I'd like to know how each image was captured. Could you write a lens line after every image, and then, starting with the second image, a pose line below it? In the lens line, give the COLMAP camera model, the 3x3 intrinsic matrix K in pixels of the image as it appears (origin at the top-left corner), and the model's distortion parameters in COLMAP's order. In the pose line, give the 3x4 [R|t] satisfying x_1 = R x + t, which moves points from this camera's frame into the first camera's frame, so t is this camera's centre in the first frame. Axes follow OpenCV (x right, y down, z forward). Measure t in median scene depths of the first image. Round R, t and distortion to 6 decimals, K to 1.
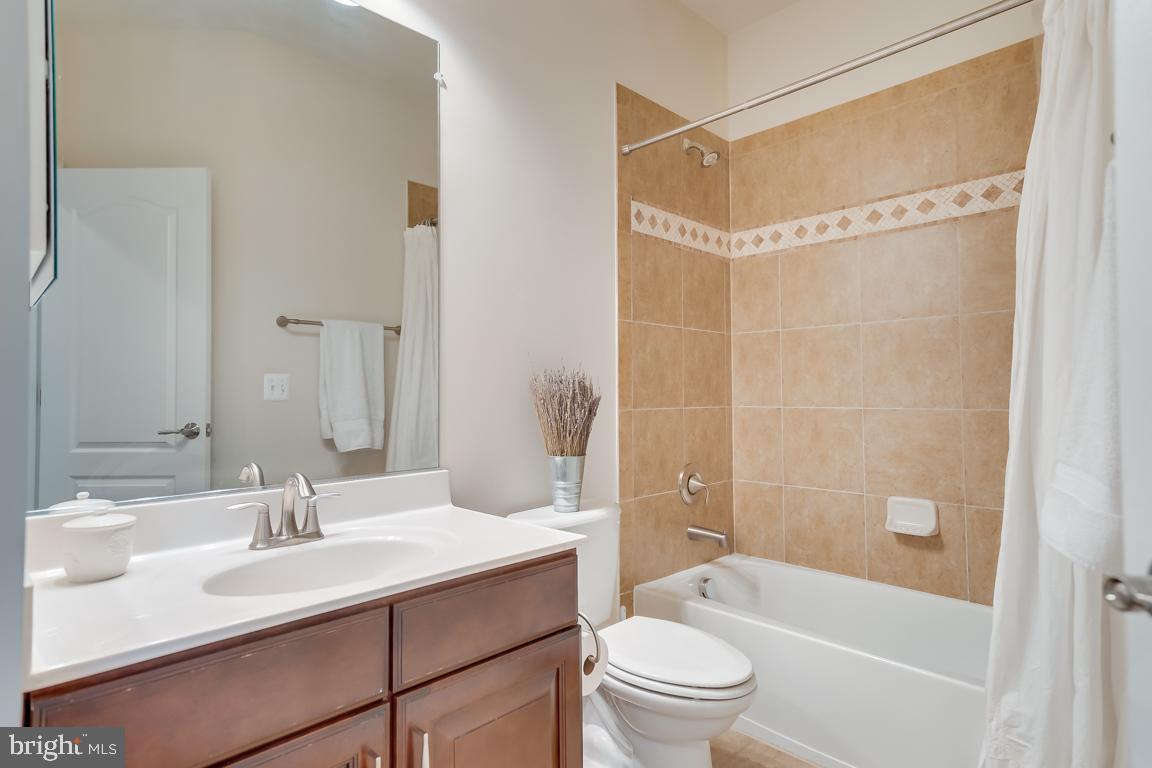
lens RADIAL K [[566.3, 0, 571.9], [0, 566.3, 403.3], [0, 0, 1]] dist [-0.019492, 0.040326]
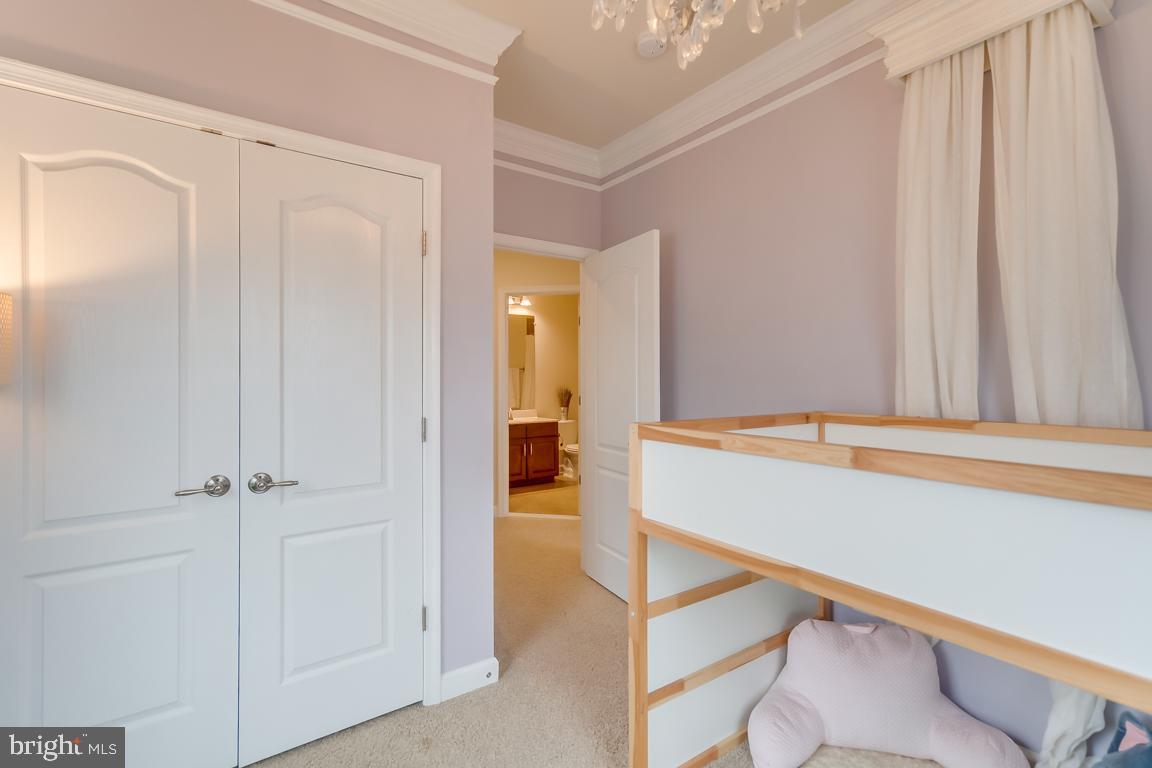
lens RADIAL K [[539.6, 0, 576.5], [0, 539.6, 390.9], [0, 0, 1]] dist [-0.002861, -0.000296]
pose [[0.983712, -0.000263, -0.179753, 0.796313], [0.002017, 0.999952, 0.009575, -0.067011], [0.179742, -0.009782, 0.983665, -2.911762]]
